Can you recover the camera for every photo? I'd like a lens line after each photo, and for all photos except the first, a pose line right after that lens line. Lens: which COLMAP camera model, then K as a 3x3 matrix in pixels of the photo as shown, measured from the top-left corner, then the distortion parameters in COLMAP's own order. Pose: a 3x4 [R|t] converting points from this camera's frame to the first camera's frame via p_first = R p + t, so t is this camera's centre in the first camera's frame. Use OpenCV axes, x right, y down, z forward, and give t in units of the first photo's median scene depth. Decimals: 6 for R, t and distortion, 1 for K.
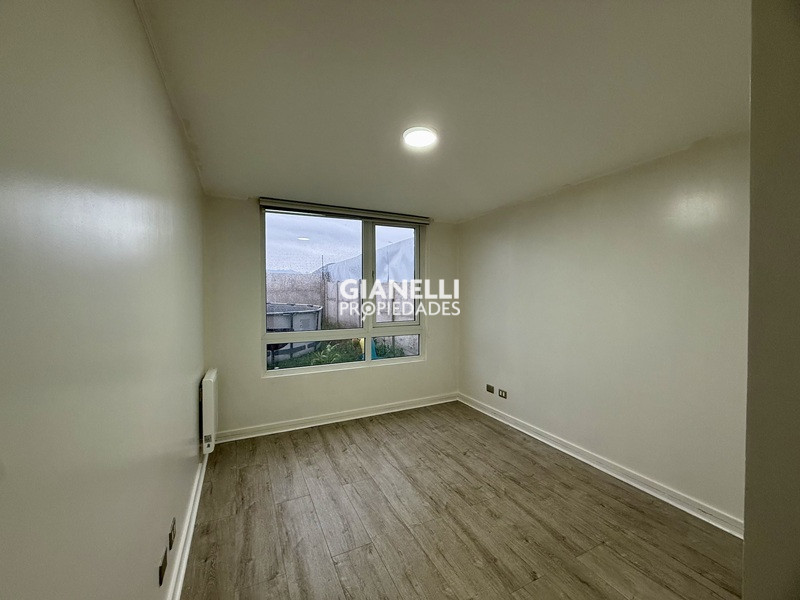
lens RADIAL K [[321.3, 0, 400.3], [0, 321.3, 298.8], [0, 0, 1]] dist [-0.000964, 0.000386]
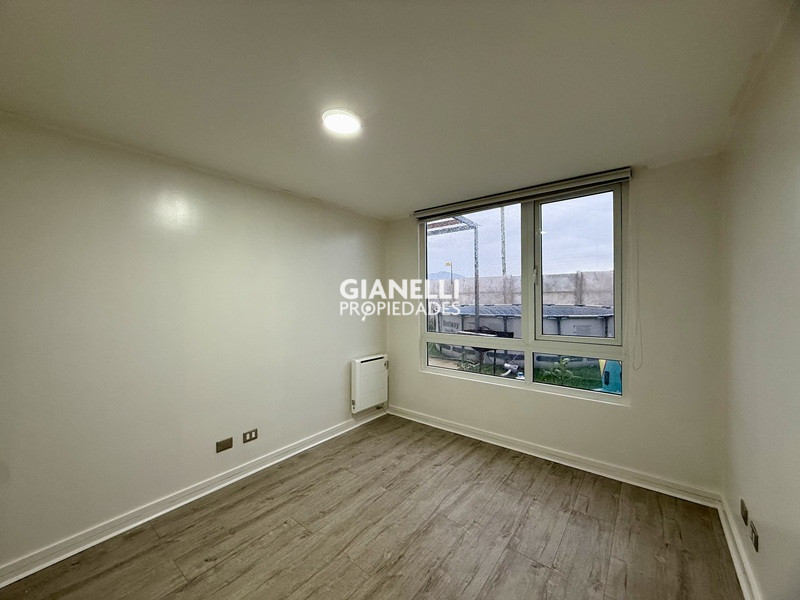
lens RADIAL K [[321.3, 0, 399.2], [0, 321.3, 299.3], [0, 0, 1]] dist [-0.000964, 0.000386]
pose [[0.421895, 0.008339, -0.906606, 0.634739], [-0.005607, 0.999963, 0.006588, -0.013631], [0.906627, 0.002304, 0.421926, 0.522177]]
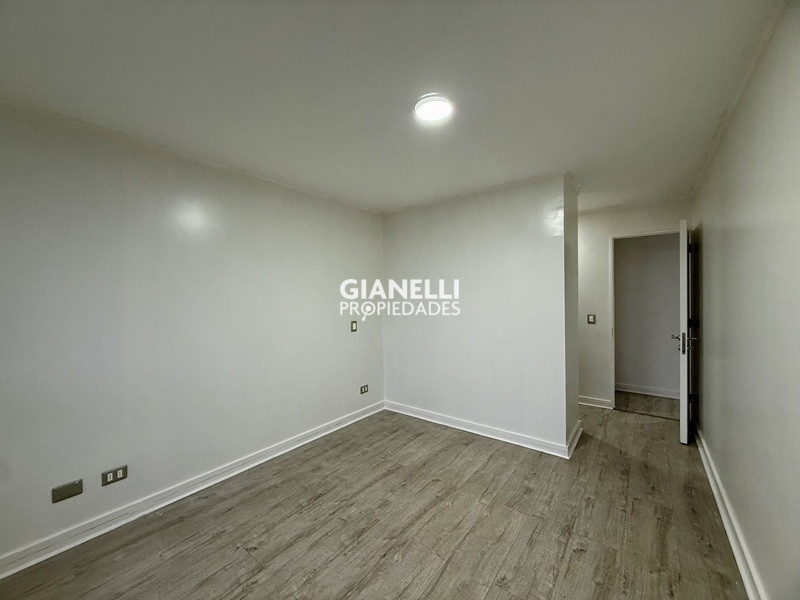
lens RADIAL K [[321.3, 0, 403.6], [0, 321.3, 295.1], [0, 0, 1]] dist [-0.000964, 0.000386]
pose [[-0.436224, -0.004247, 0.899828, -0.479262], [0.022073, 0.999637, 0.015419, -0.005786], [-0.899567, 0.026588, -0.435972, 1.004922]]
